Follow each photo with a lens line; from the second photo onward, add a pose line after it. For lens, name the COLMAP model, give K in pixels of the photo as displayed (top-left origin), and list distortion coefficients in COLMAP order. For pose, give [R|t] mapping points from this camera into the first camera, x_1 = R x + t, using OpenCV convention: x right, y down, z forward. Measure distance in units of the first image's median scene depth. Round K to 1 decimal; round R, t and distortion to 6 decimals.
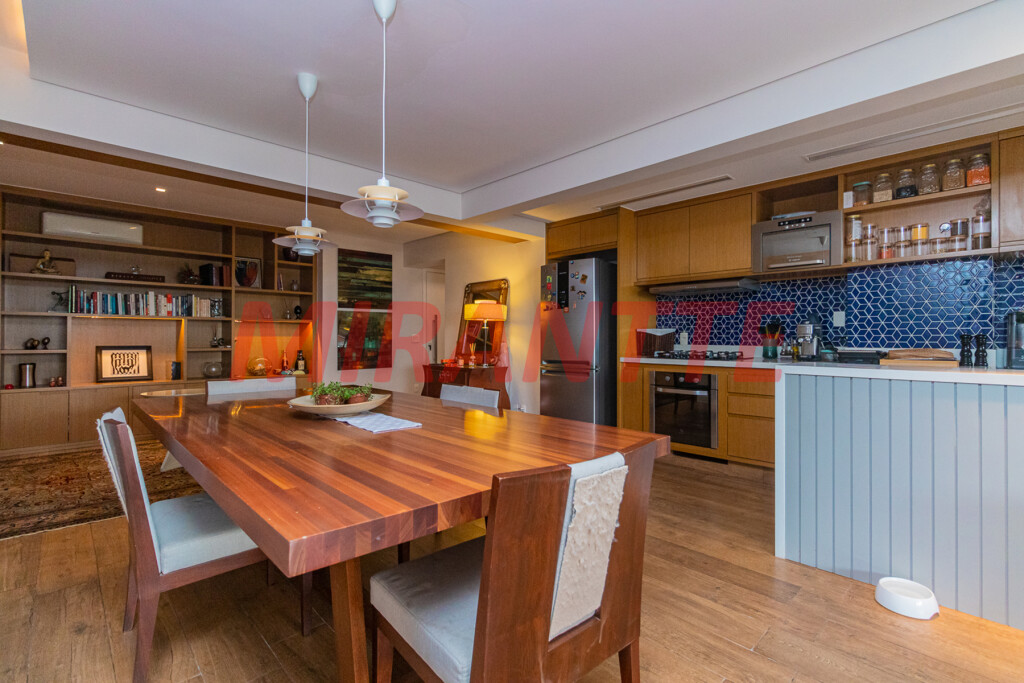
lens RADIAL K [[493.9, 0, 515.1], [0, 493.9, 336.7], [0, 0, 1]] dist [0.000753, 0.000766]
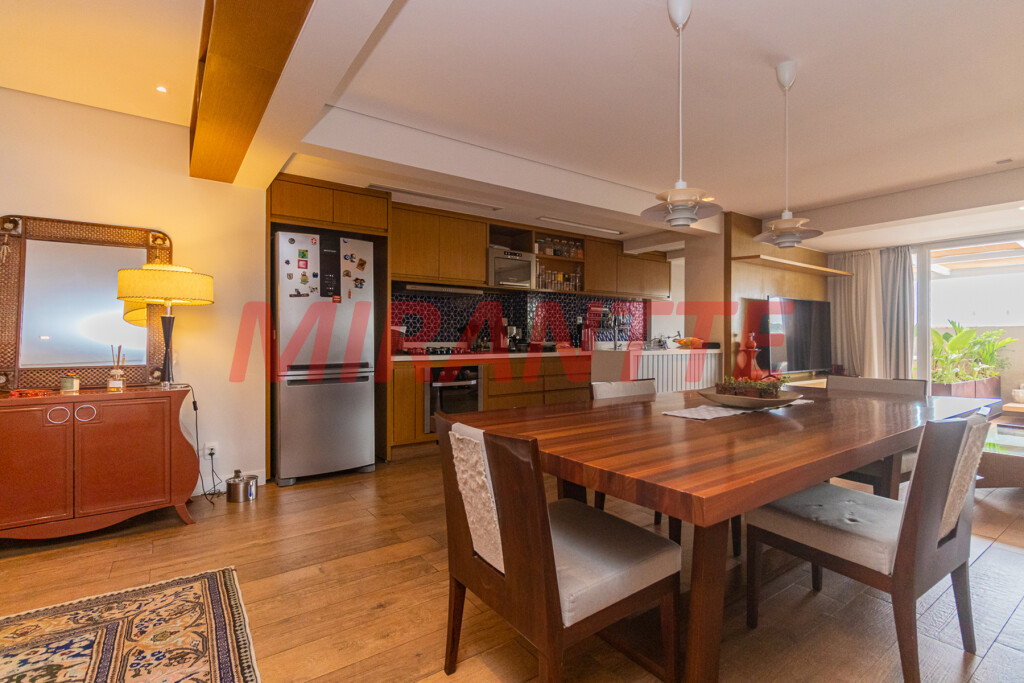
lens RADIAL K [[480.7, 0, 530.0], [0, 480.7, 343.7], [0, 0, 1]] dist [-0.001921, 0.000205]
pose [[0.108736, -0.013573, 0.993978, -0.635567], [-0.003104, 0.999897, 0.013993, 0.004716], [-0.994066, -0.004606, 0.108683, 0.624942]]
